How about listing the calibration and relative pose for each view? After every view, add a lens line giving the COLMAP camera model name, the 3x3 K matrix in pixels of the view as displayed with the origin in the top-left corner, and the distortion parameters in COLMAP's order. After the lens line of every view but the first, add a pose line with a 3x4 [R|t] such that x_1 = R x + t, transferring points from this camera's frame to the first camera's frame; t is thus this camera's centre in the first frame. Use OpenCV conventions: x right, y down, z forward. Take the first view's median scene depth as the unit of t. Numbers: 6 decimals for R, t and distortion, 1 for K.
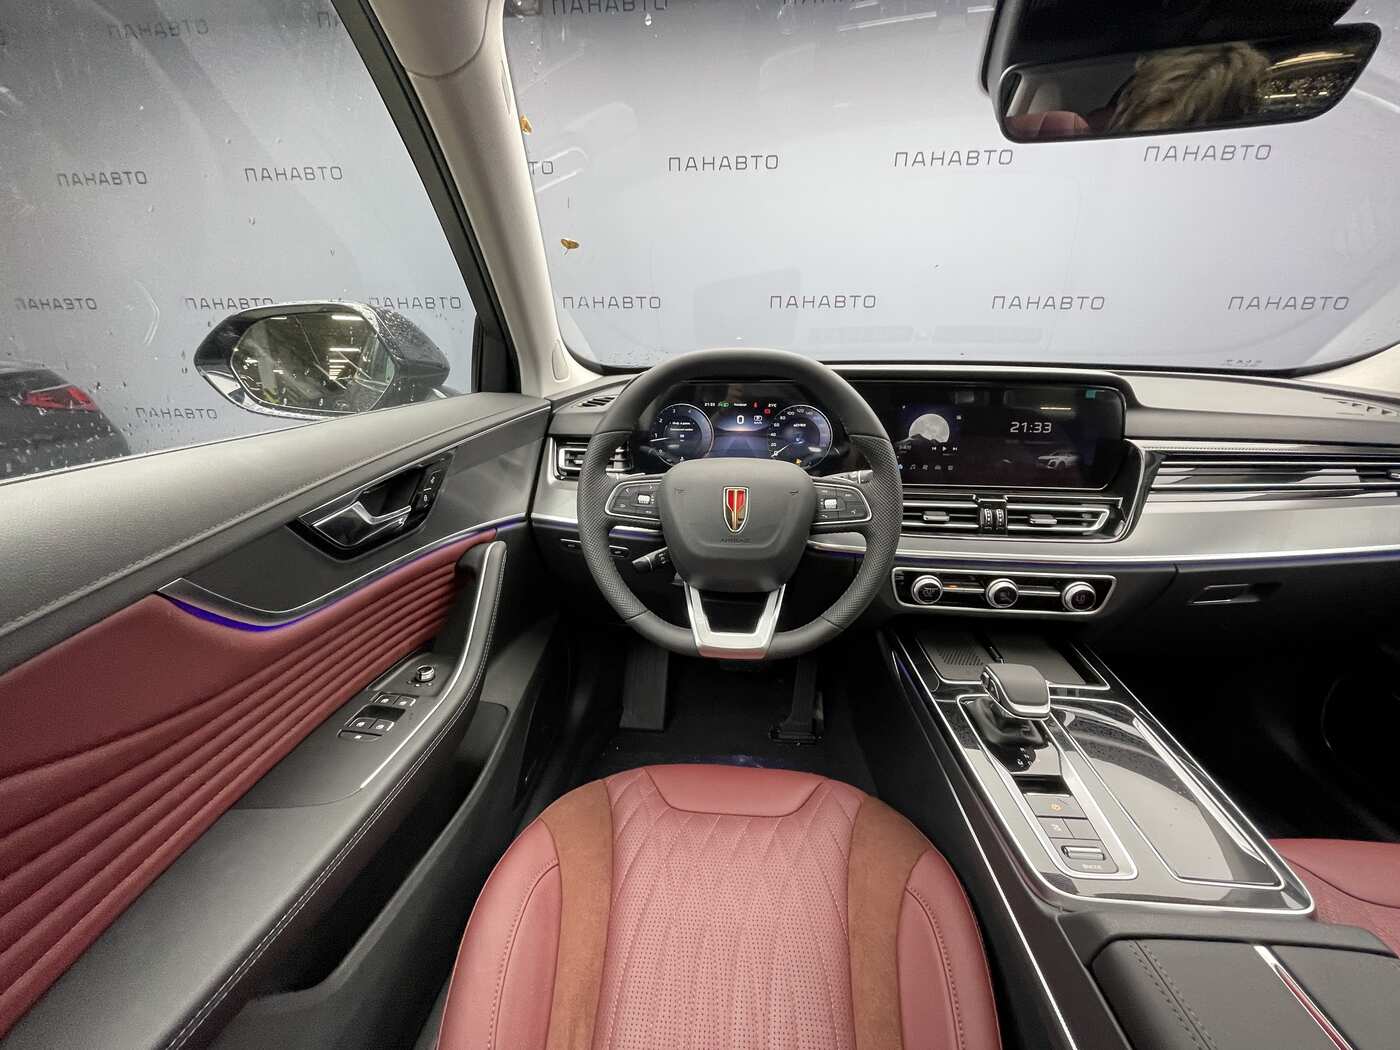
lens RADIAL K [[562.2, 0, 697.3], [0, 562.2, 527.7], [0, 0, 1]] dist [0.000609, 0.000601]
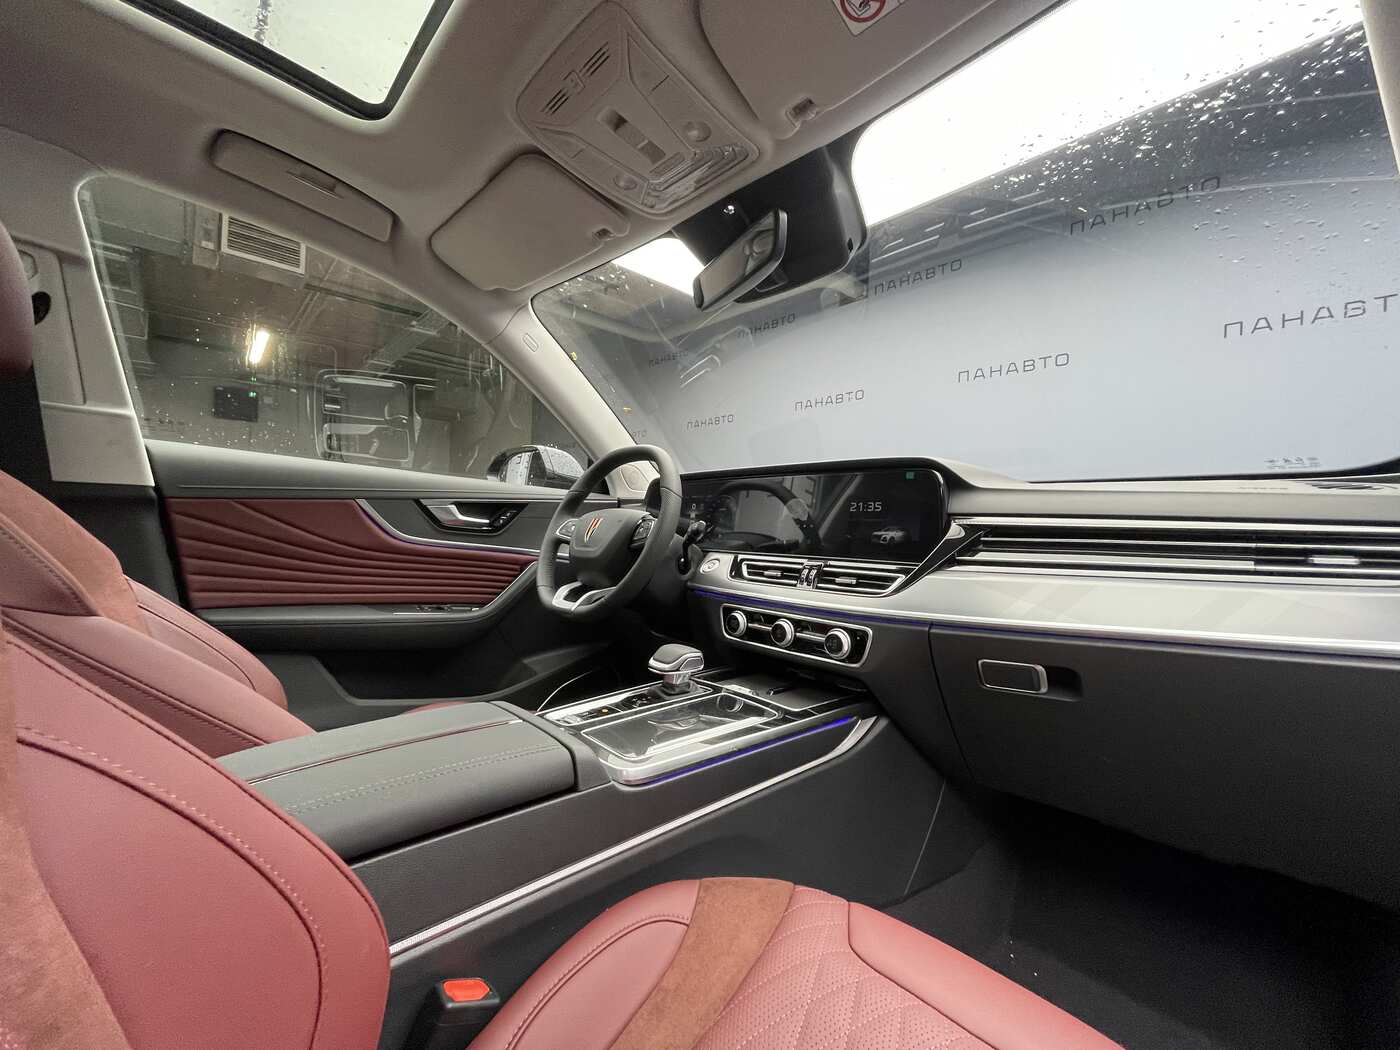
lens RADIAL K [[562.2, 0, 697.3], [0, 562.2, 527.7], [0, 0, 1]] dist [0.000609, 0.000601]
pose [[0.744901, 0.020287, -0.666866, 1.153530], [-0.264299, 0.926735, -0.267034, 0.266287], [0.612591, 0.375166, 0.695688, 0.020371]]
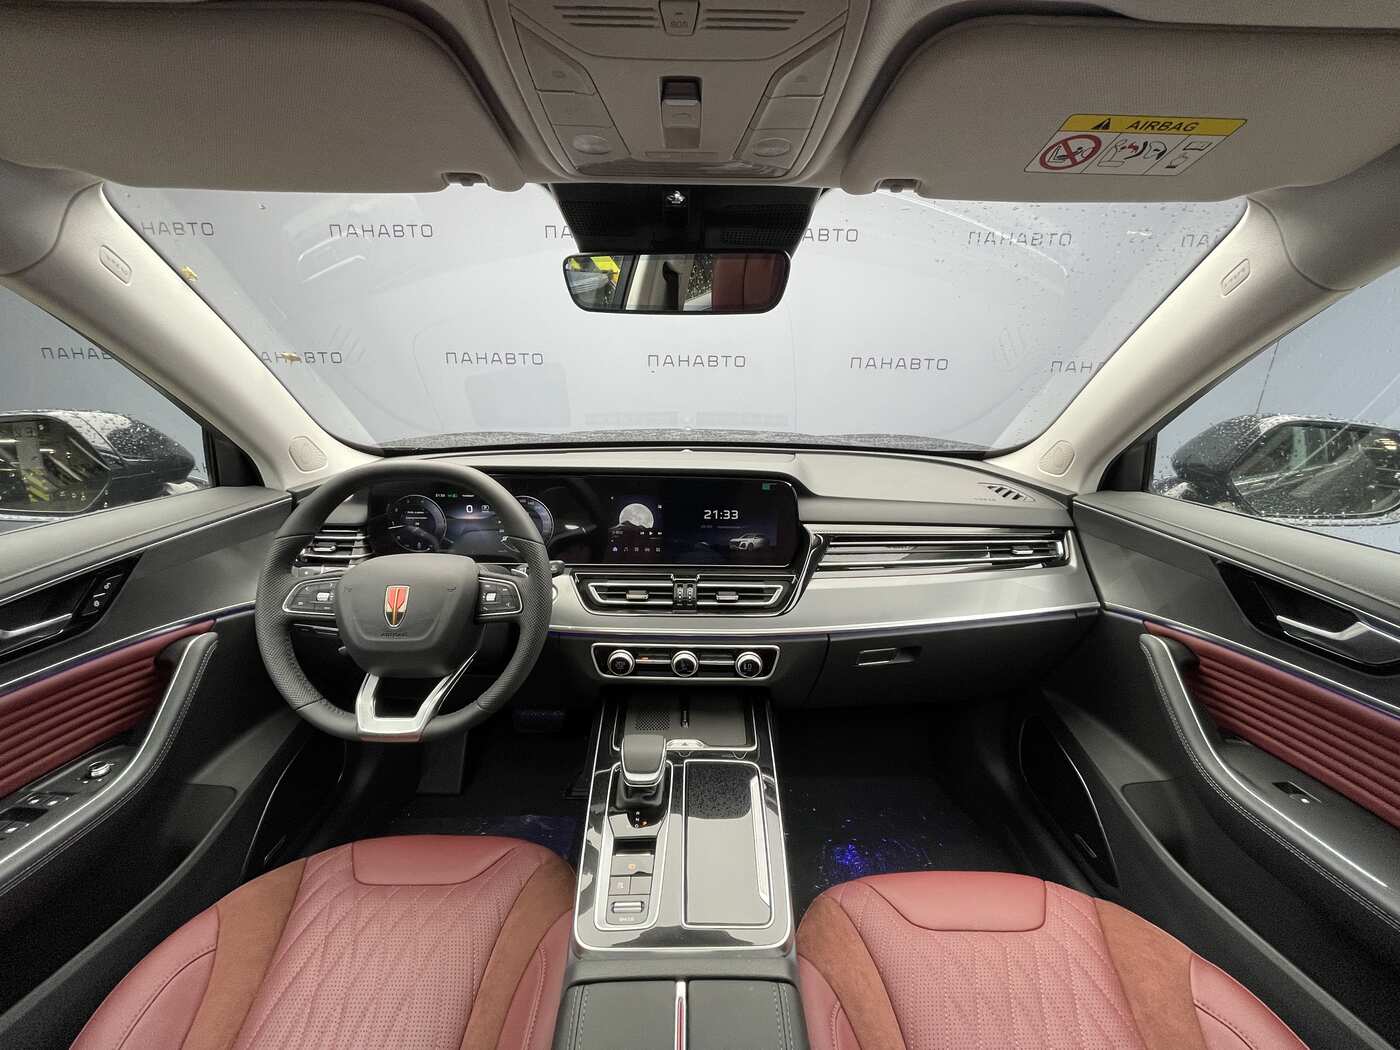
lens RADIAL K [[562.2, 0, 697.3], [0, 562.2, 527.7], [0, 0, 1]] dist [0.000609, 0.000601]
pose [[0.996143, -0.016749, 0.086127, 0.467640], [0.021785, 0.998087, -0.057867, -0.090331], [-0.084993, 0.059521, 0.994602, -0.144762]]
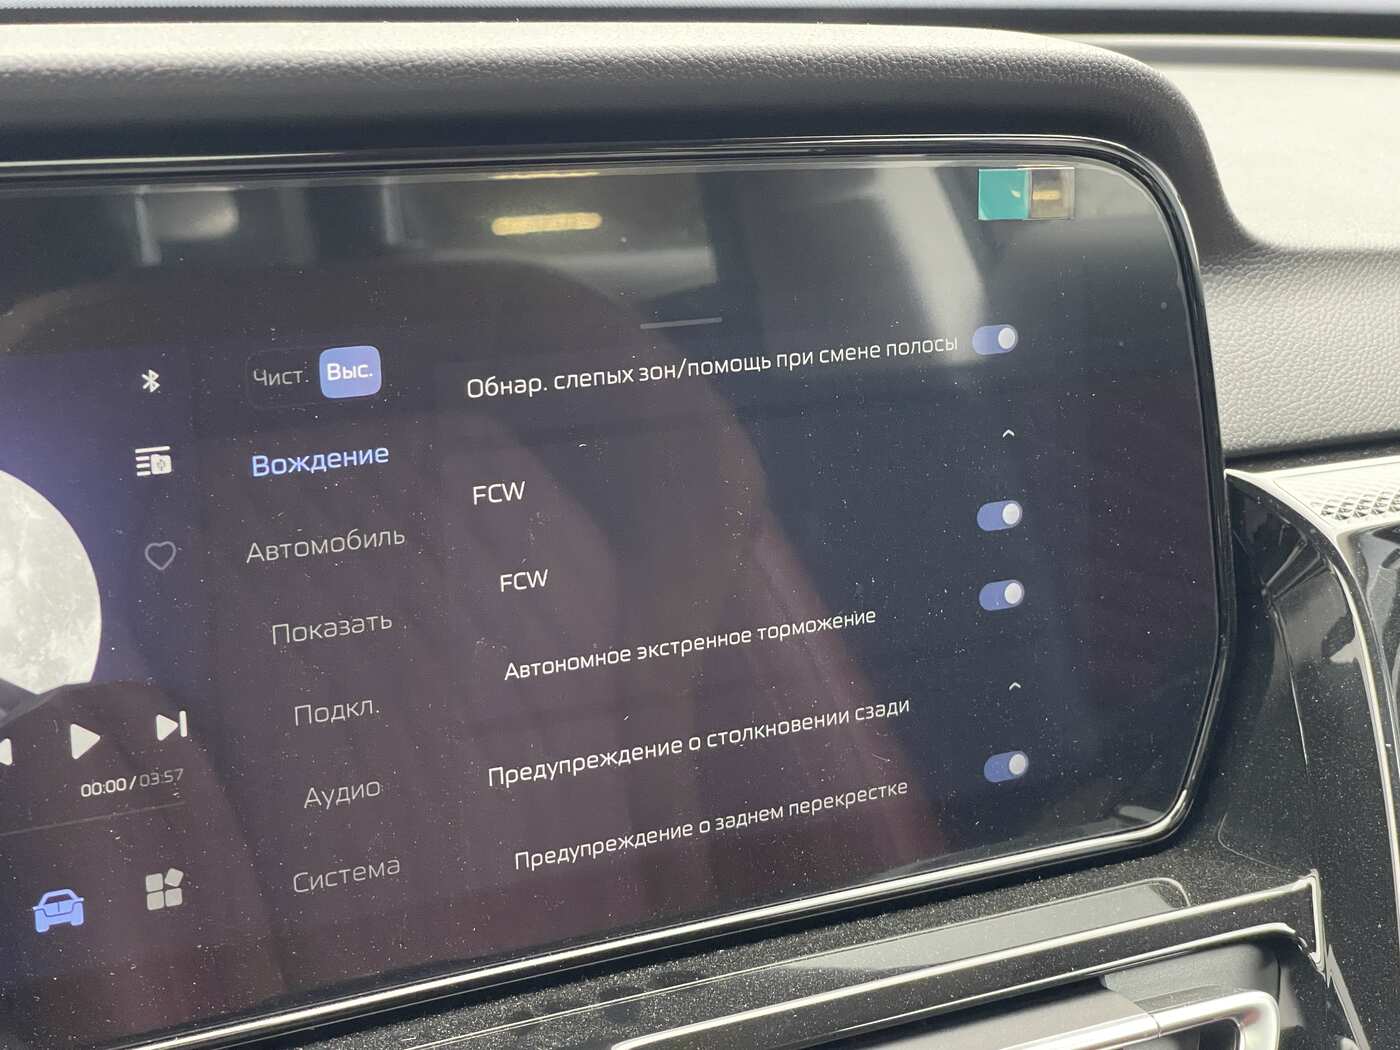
lens RADIAL K [[2640.4, 0, 699.9], [0, 2640.4, 423.6], [0, 0, 1]] dist [0.077666, 0.096359]
pose [[0.810270, -0.114921, 0.574679, 0.260443], [0.192037, 0.978511, -0.075086, -0.149281], [-0.553701, 0.171200, 0.814927, 0.527232]]
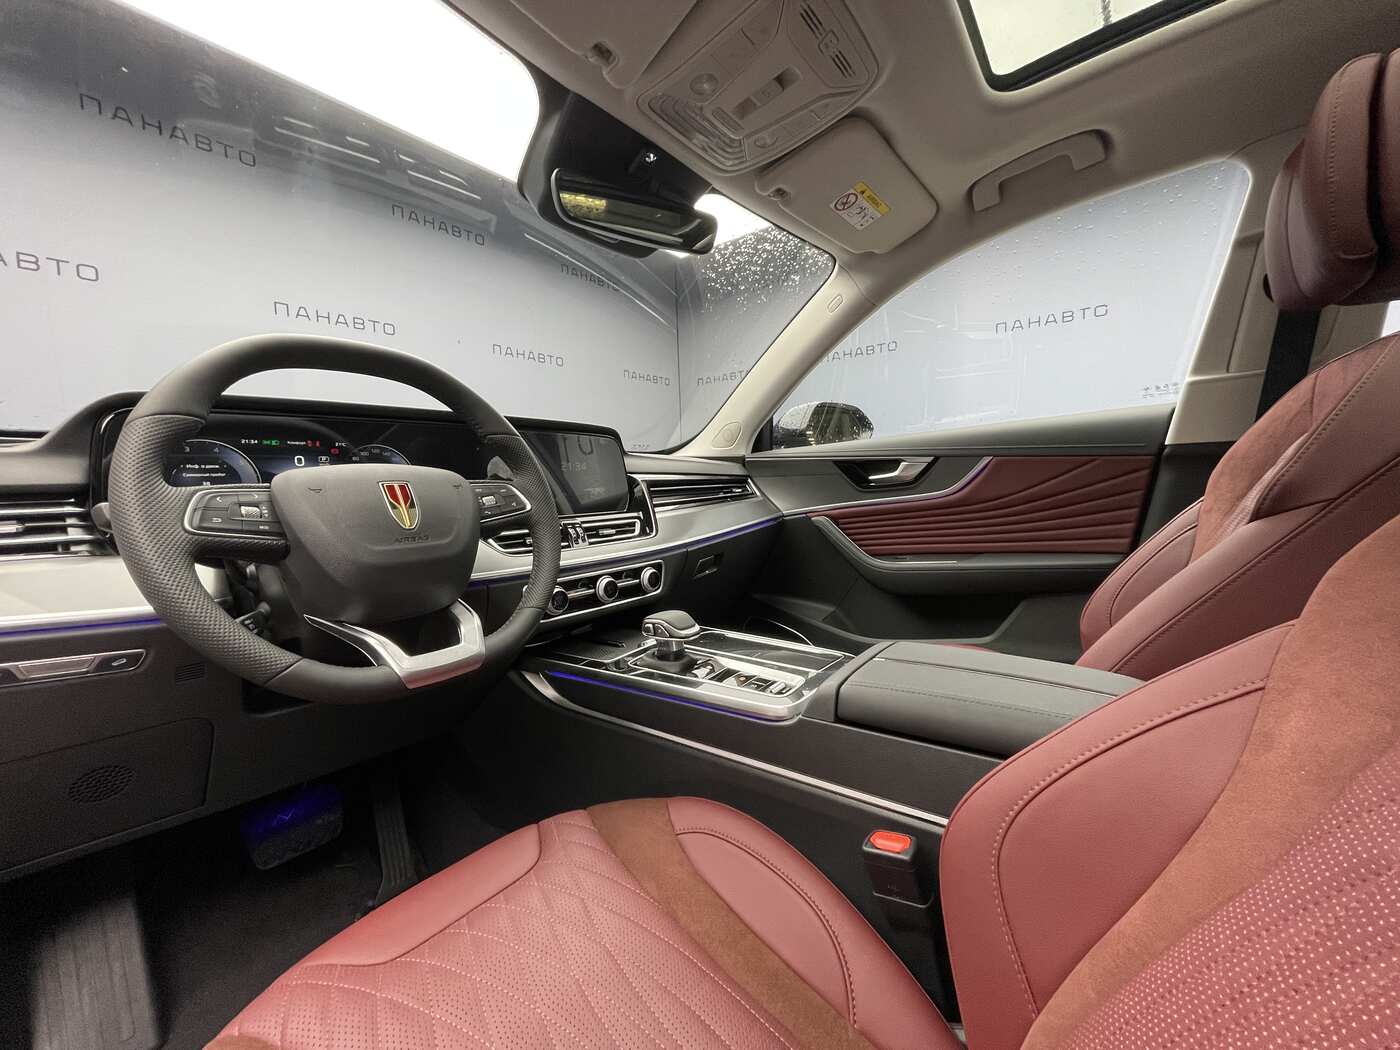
lens RADIAL K [[562.2, 0, 697.3], [0, 562.2, 527.7], [0, 0, 1]] dist [0.000609, 0.000601]
pose [[0.542477, -0.081467, 0.836111, -0.323515], [0.331992, 0.935058, -0.124291, 0.203430], [-0.771687, 0.345007, 0.534293, 0.182890]]
